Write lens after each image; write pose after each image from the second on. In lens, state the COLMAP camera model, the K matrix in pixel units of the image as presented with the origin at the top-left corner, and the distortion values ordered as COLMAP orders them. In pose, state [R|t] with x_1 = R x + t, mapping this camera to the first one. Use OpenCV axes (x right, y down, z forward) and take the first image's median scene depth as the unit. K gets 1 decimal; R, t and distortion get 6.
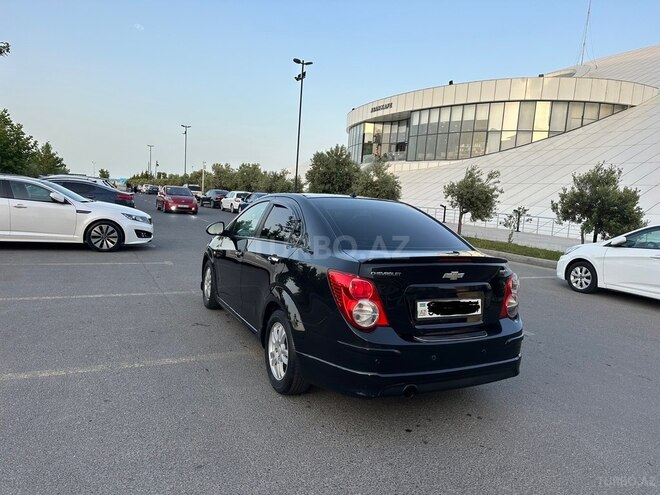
lens RADIAL K [[461.9, 0, 332.7], [0, 461.9, 256.8], [0, 0, 1]] dist [0.048886, -0.059284]
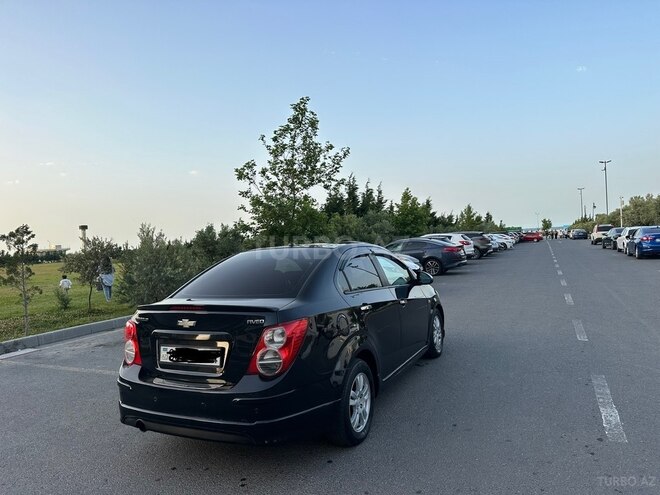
lens RADIAL K [[461.9, 0, 329.2], [0, 461.9, 252.4], [0, 0, 1]] dist [0.048886, -0.059284]
pose [[0.605244, -0.081844, -0.791822, 0.179820], [-0.007158, 0.994101, -0.108223, -0.001019], [0.796008, 0.071170, 0.601088, 0.085752]]
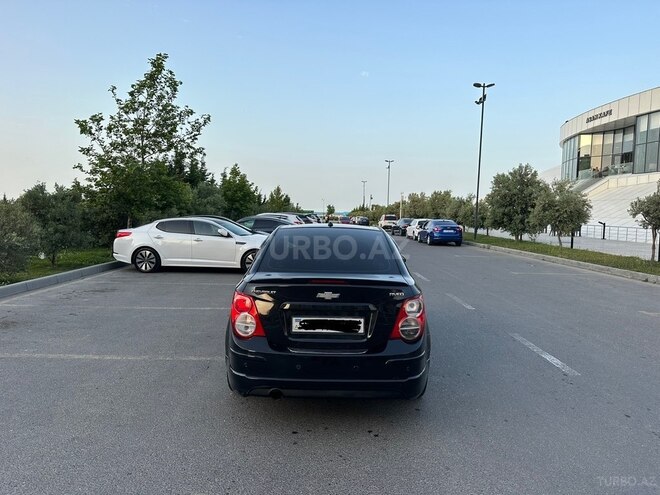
lens RADIAL K [[461.9, 0, 329.0], [0, 461.9, 254.1], [0, 0, 1]] dist [0.048886, -0.059284]
pose [[0.892820, -0.010065, -0.450301, 0.106134], [-0.018511, 0.998086, -0.059011, 0.000901], [0.450033, 0.061022, 0.890924, 0.000932]]
